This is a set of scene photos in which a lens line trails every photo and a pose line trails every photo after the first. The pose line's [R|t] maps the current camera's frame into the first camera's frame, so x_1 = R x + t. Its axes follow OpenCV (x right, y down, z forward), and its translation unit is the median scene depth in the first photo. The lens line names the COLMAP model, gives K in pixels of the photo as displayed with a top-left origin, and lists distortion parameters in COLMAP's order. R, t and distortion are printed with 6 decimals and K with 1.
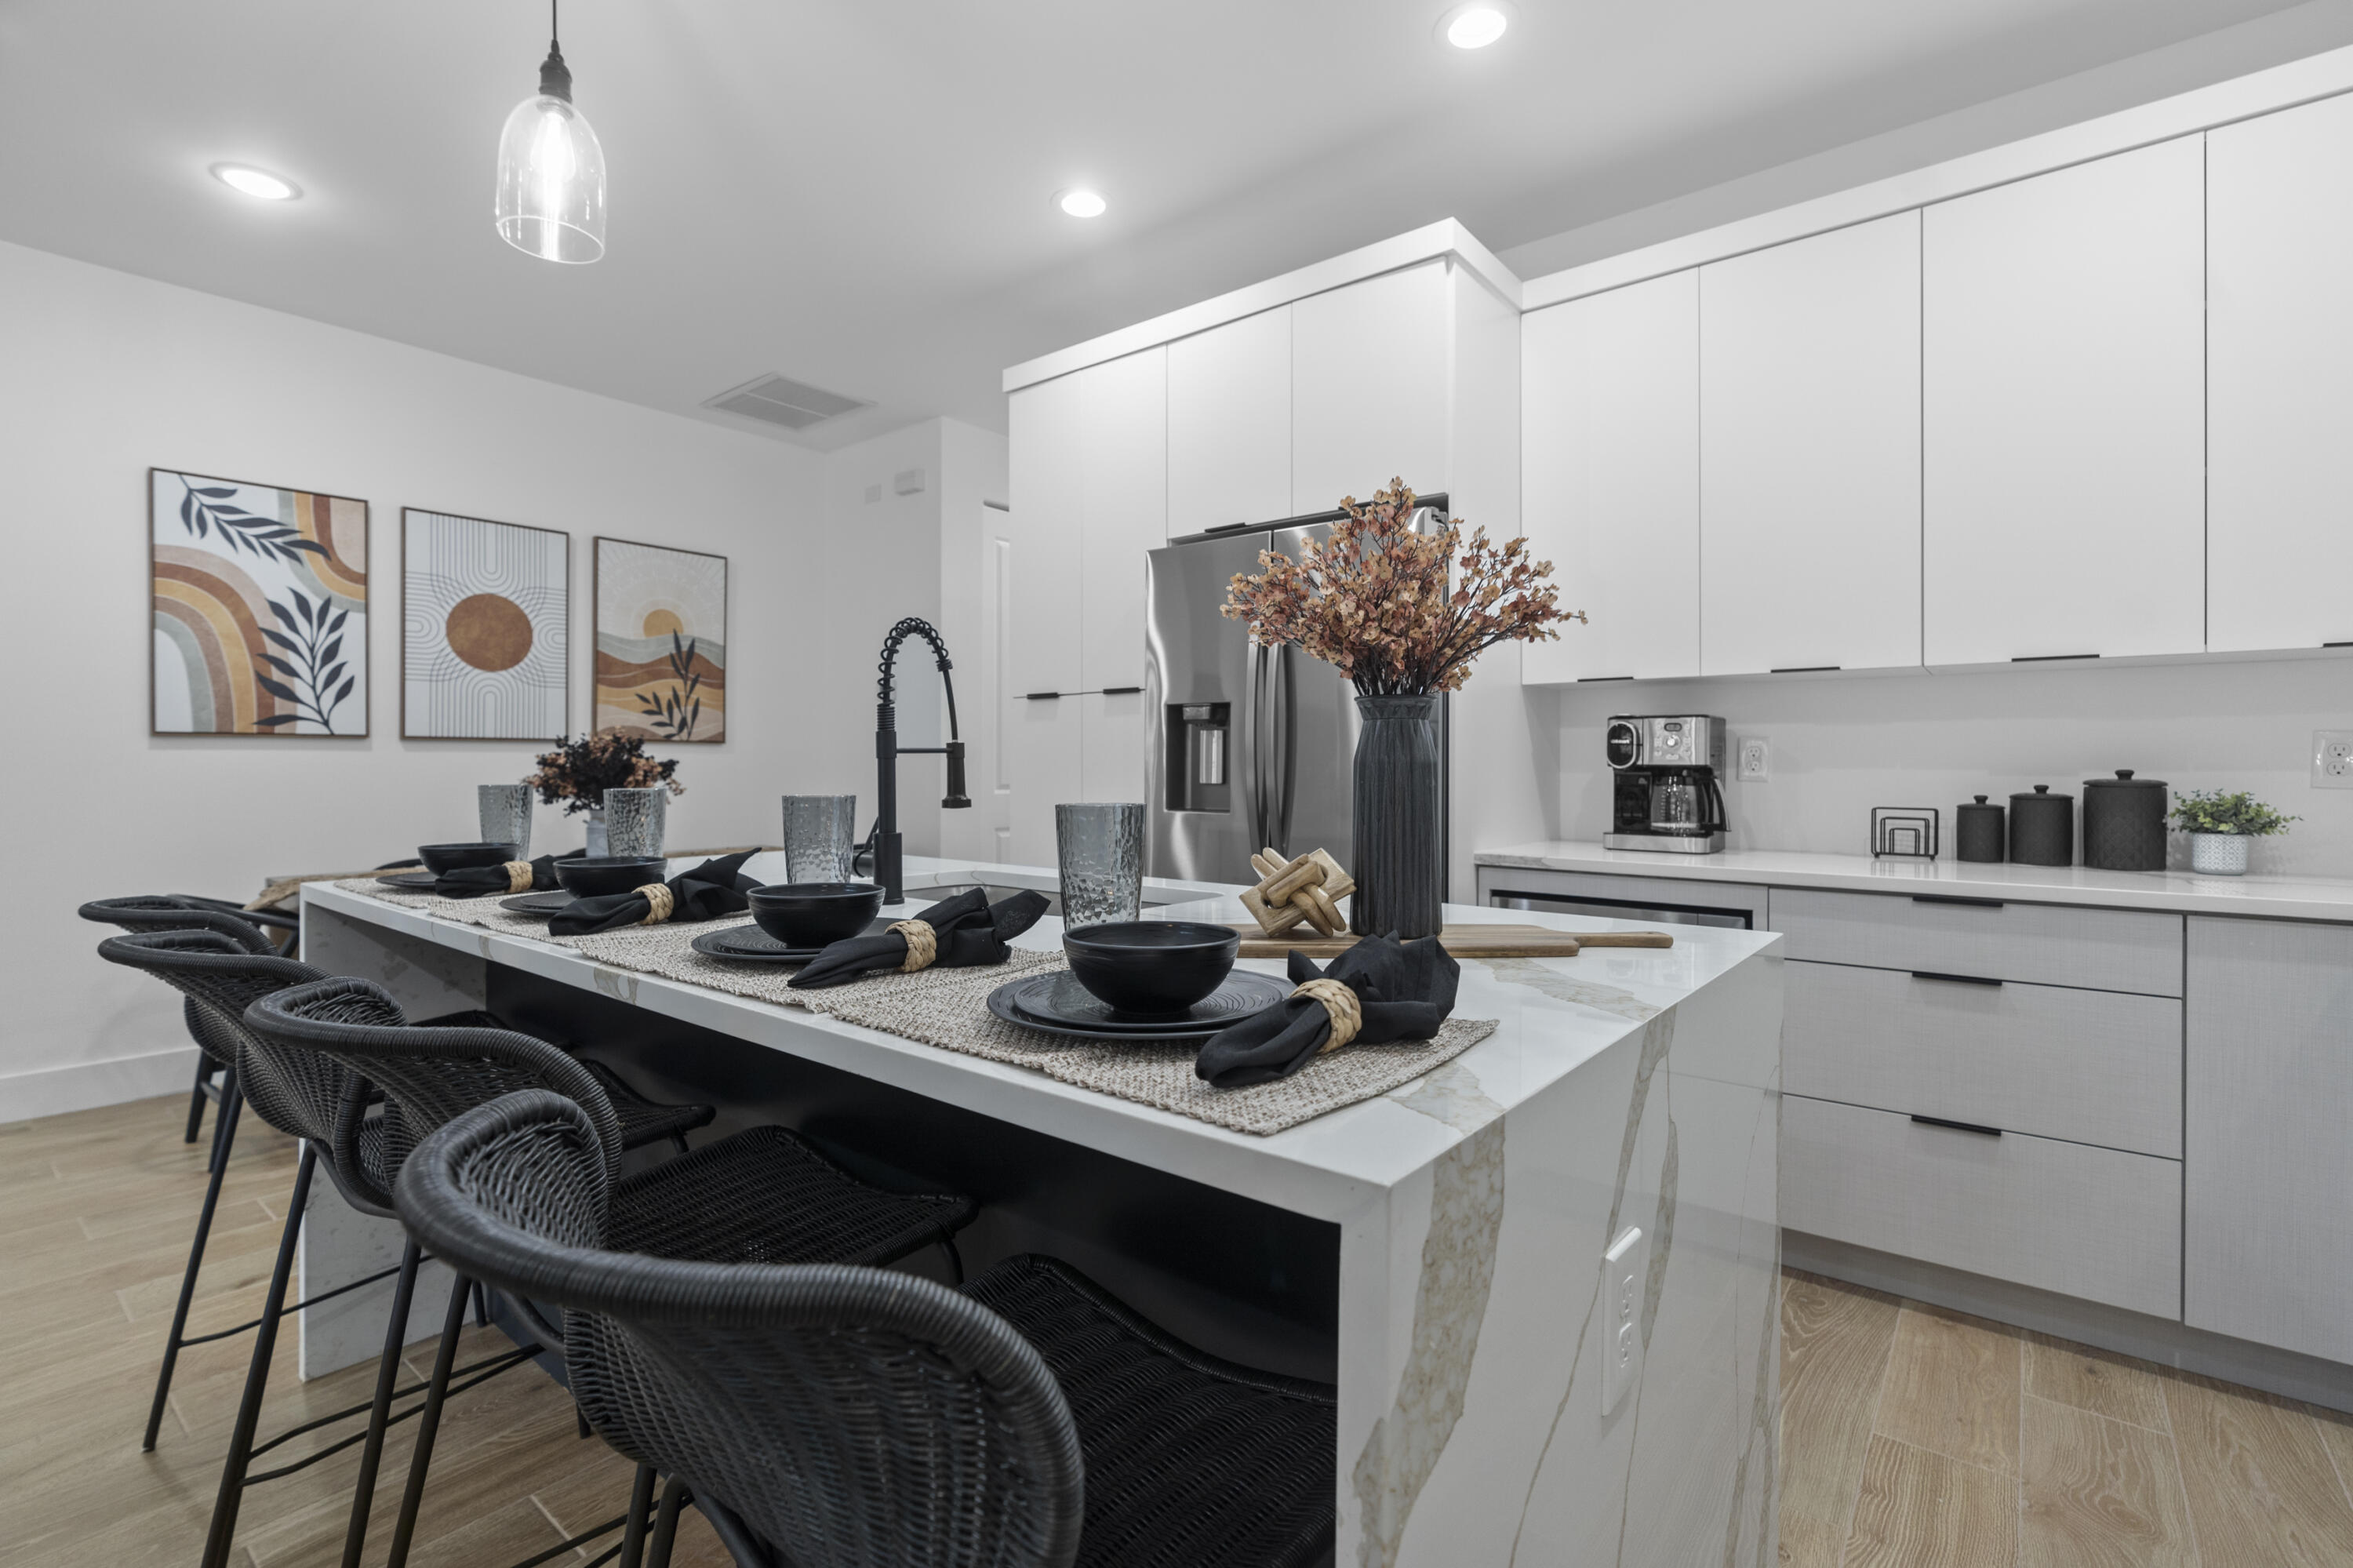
lens RADIAL K [[1065.0, 0, 1194.0], [0, 1065.0, 769.1], [0, 0, 1]] dist [-0.002820, -0.000014]
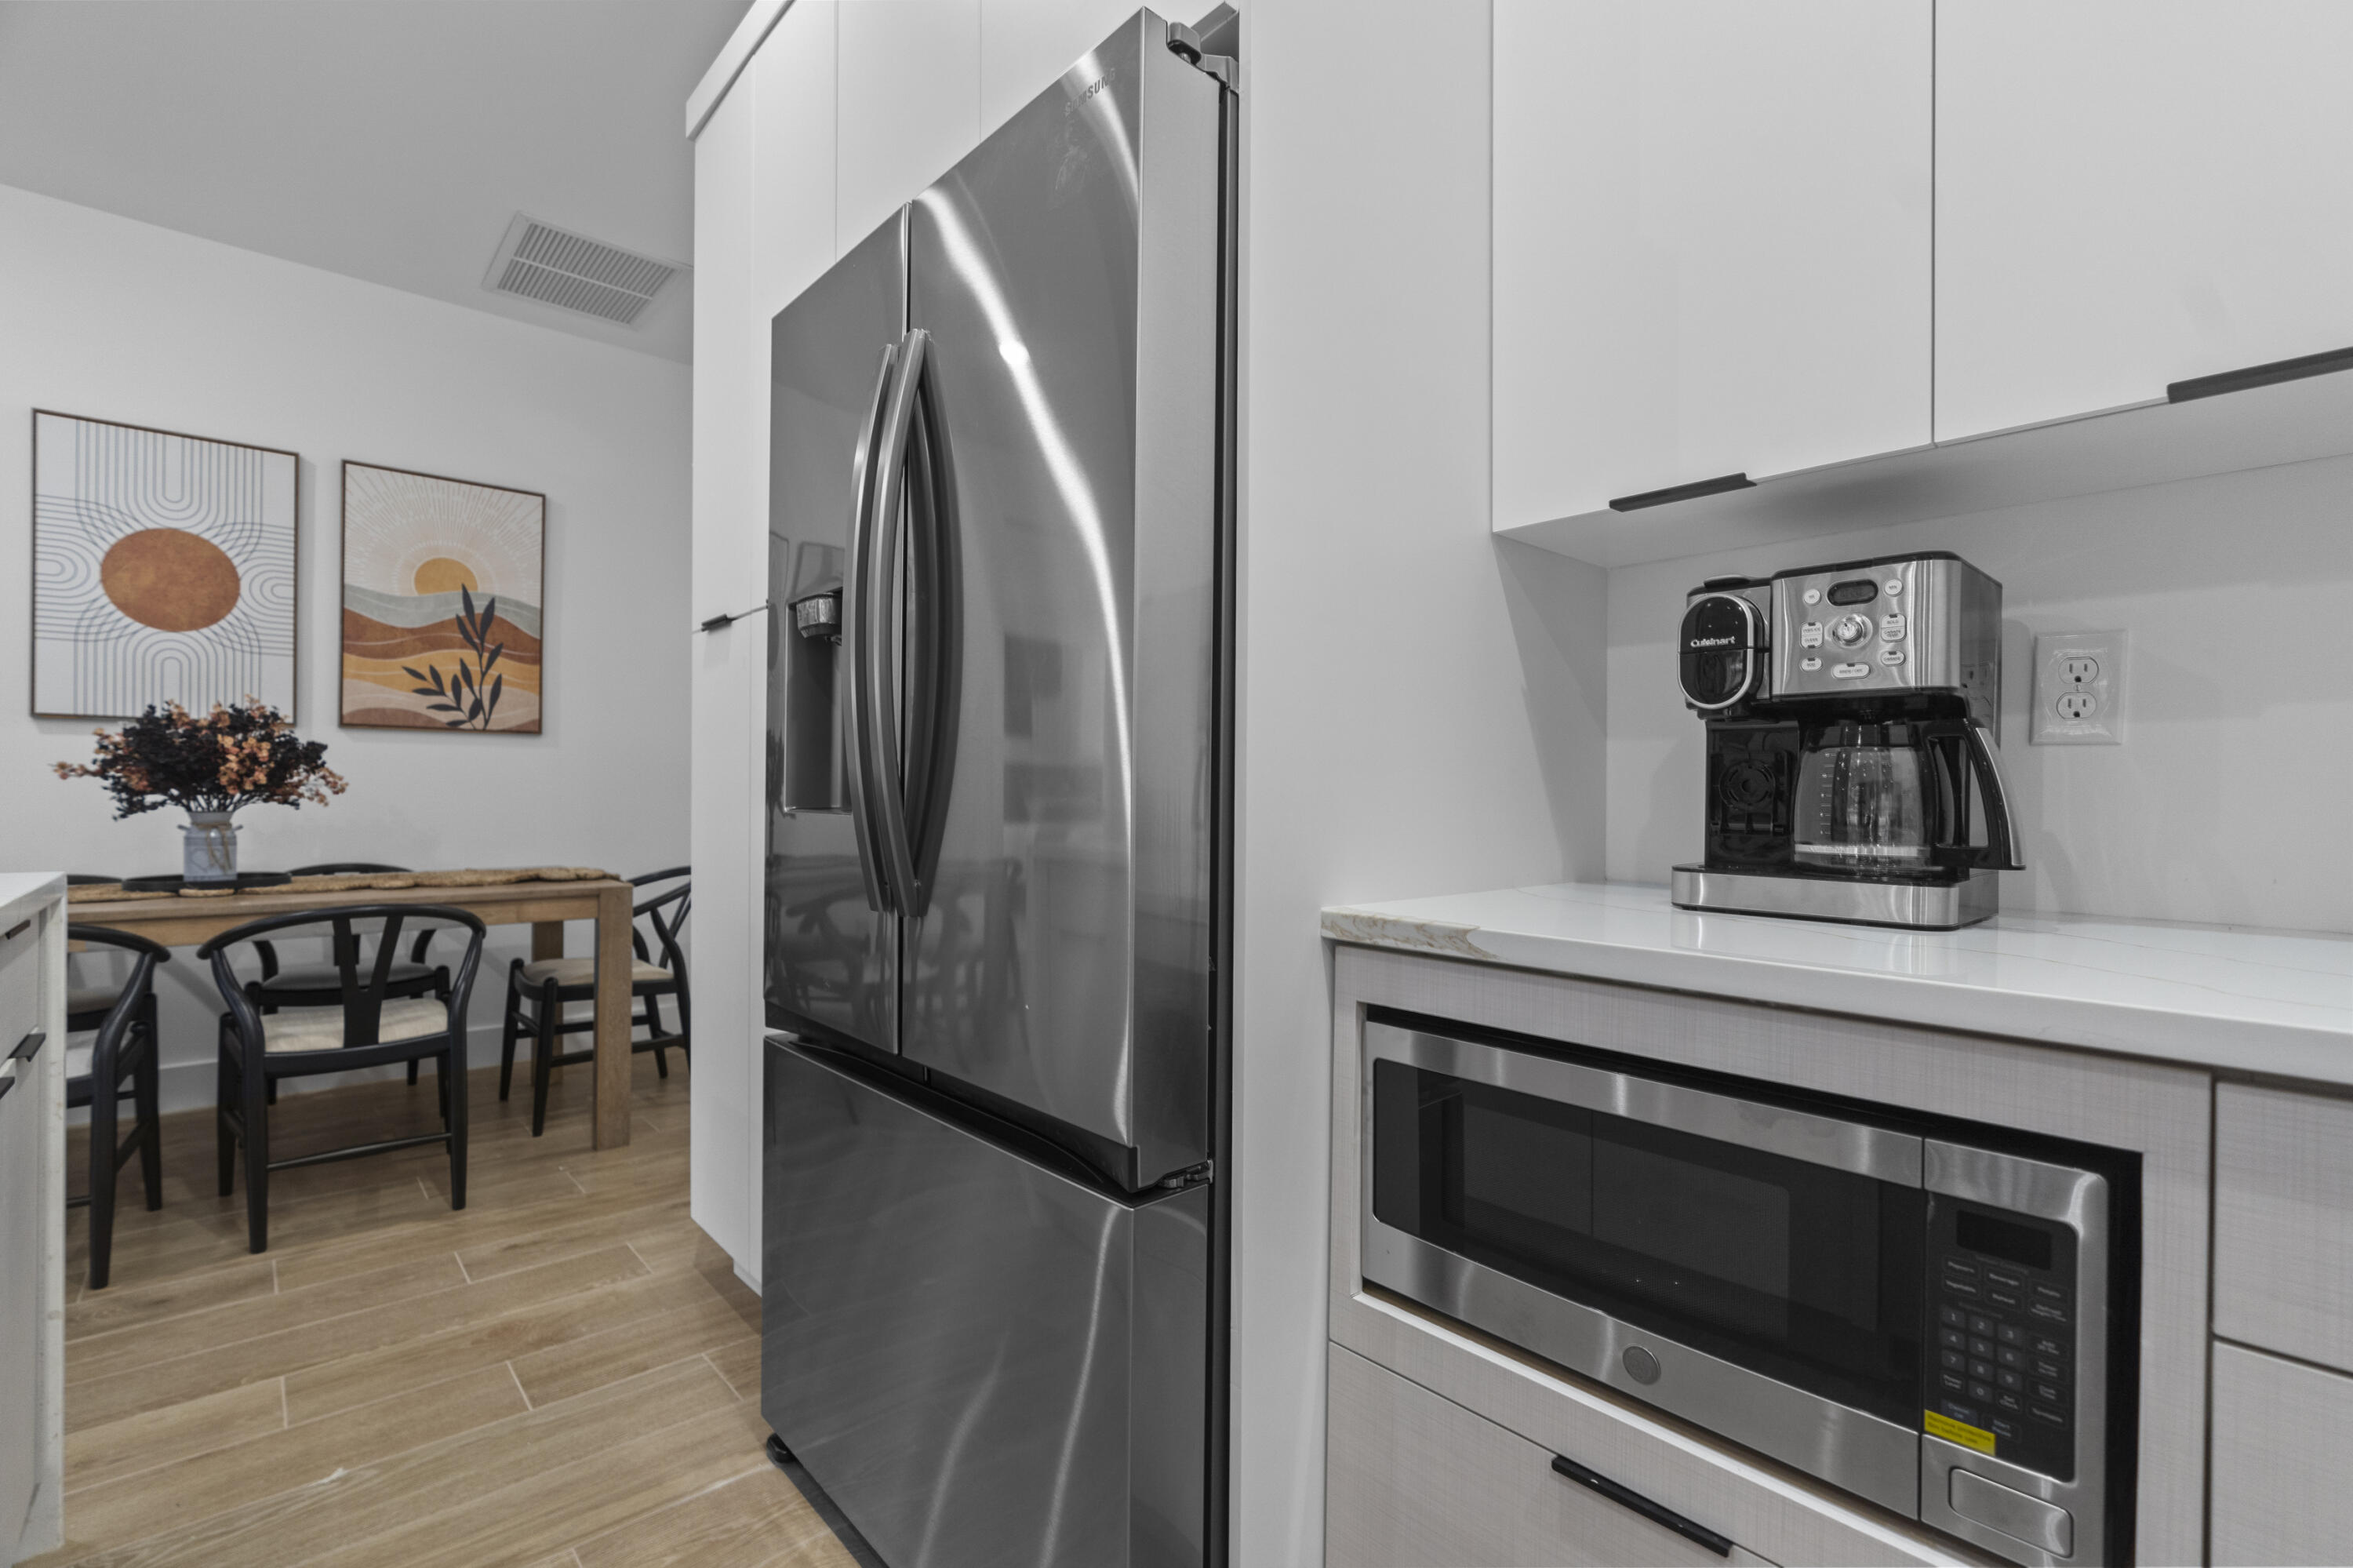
lens RADIAL K [[1074.8, 0, 1177.6], [0, 1074.8, 793.3], [0, 0, 1]] dist [-0.005313, -0.000245]
pose [[0.986289, 0.006073, -0.164913, 0.177007], [-0.006898, 0.999966, -0.004430, 0.022864], [0.164881, 0.005507, 0.986298, 0.374008]]
